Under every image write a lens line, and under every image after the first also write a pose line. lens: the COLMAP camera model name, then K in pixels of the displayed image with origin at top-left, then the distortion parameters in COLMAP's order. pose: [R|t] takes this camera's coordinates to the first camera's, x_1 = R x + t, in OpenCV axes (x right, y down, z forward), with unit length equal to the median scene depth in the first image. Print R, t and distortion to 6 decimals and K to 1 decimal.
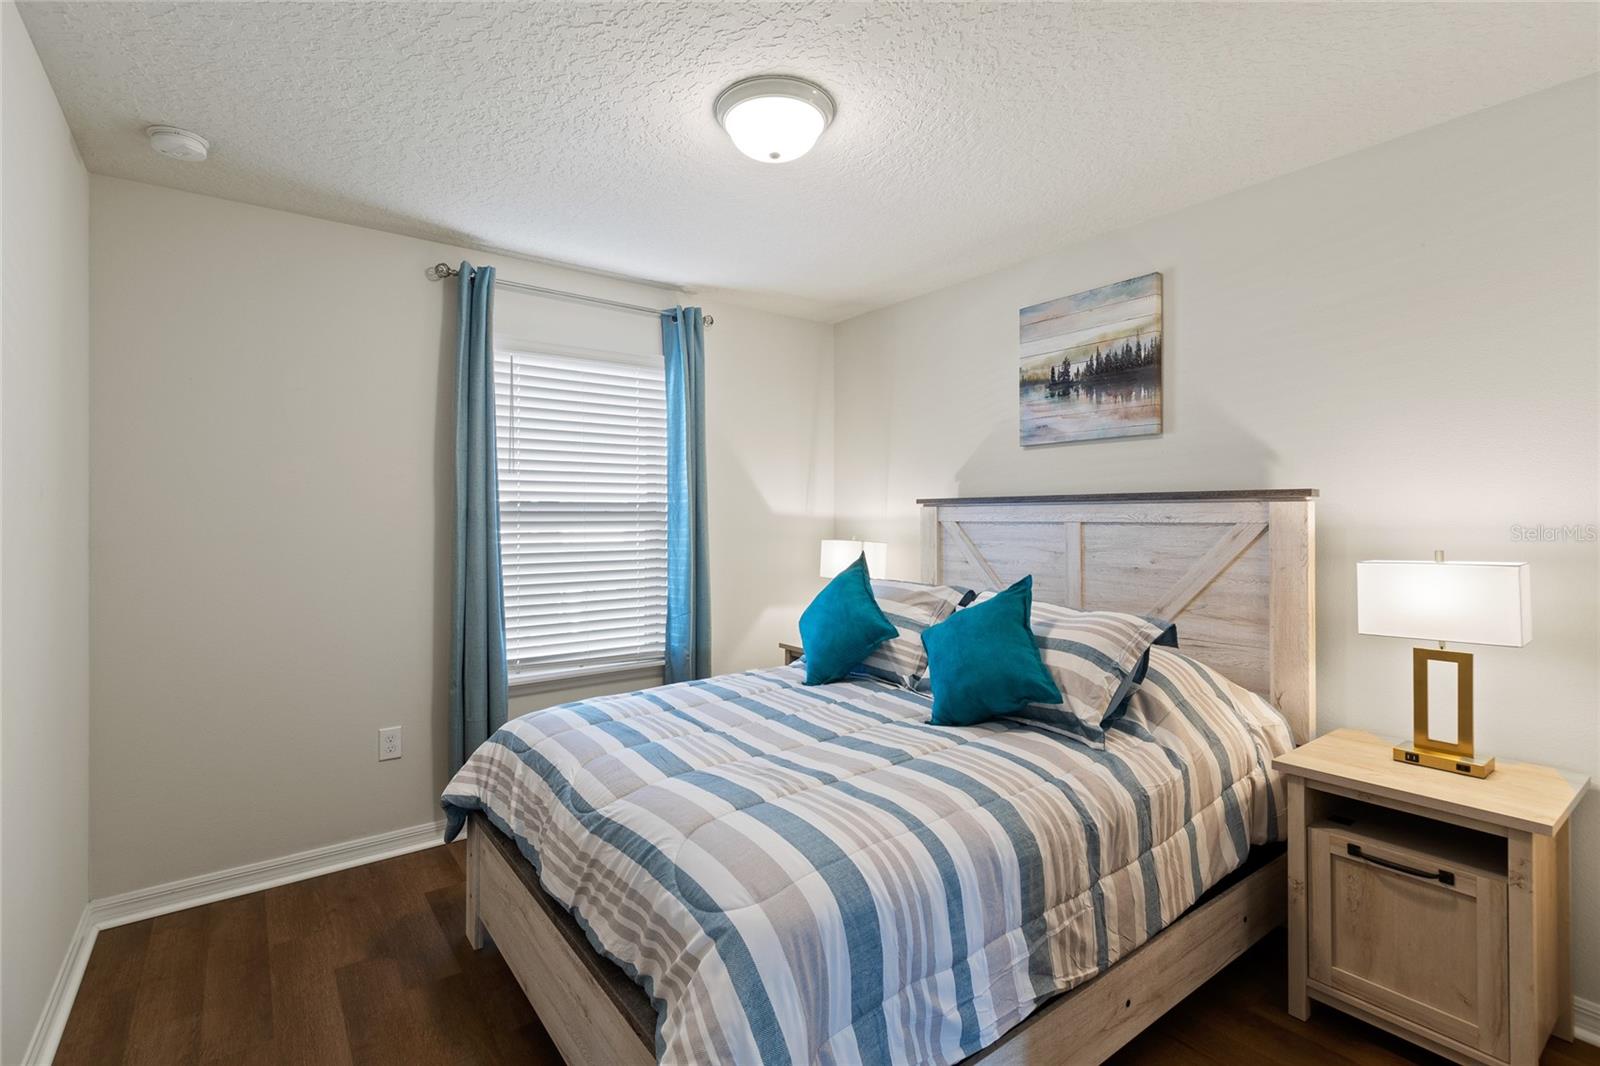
lens RADIAL K [[723.8, 0, 795.4], [0, 723.8, 524.5], [0, 0, 1]] dist [0.011295, -0.003380]
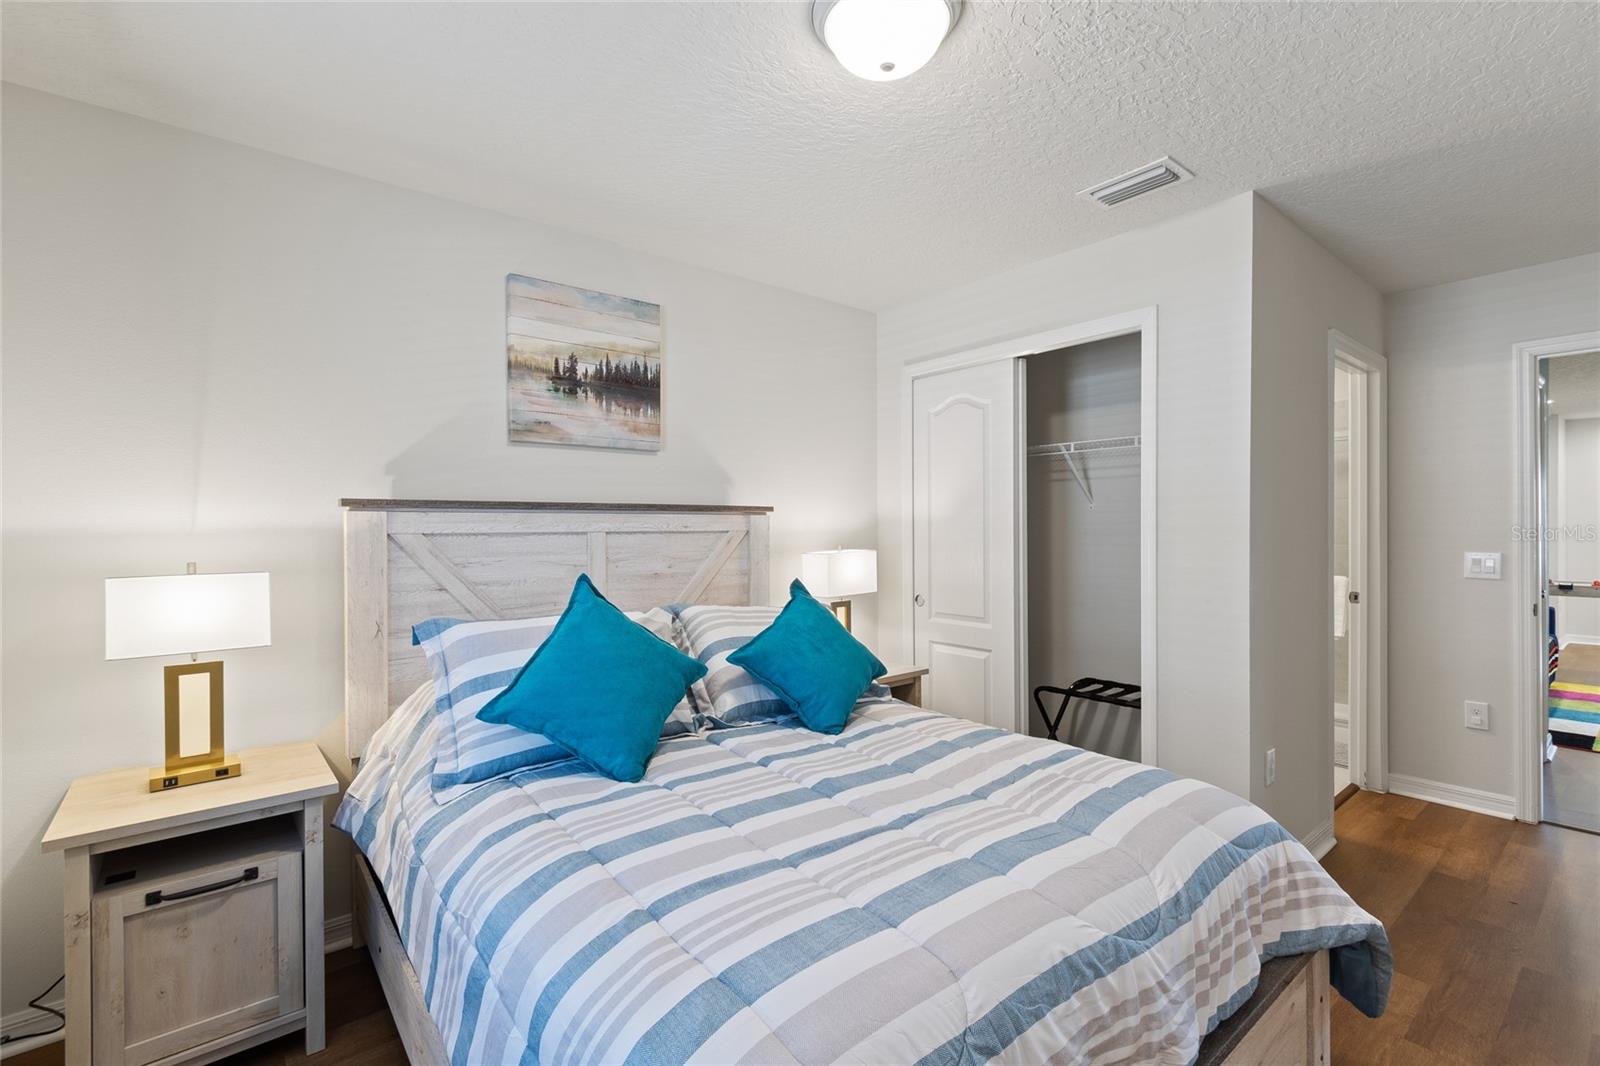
lens RADIAL K [[723.8, 0, 791.5], [0, 723.8, 528.4], [0, 0, 1]] dist [0.011295, -0.003380]
pose [[-0.032458, 0.000364, 0.999473, -0.561480], [0.016357, 0.999866, 0.000167, -0.003796], [-0.999339, 0.016354, -0.032460, 0.768262]]
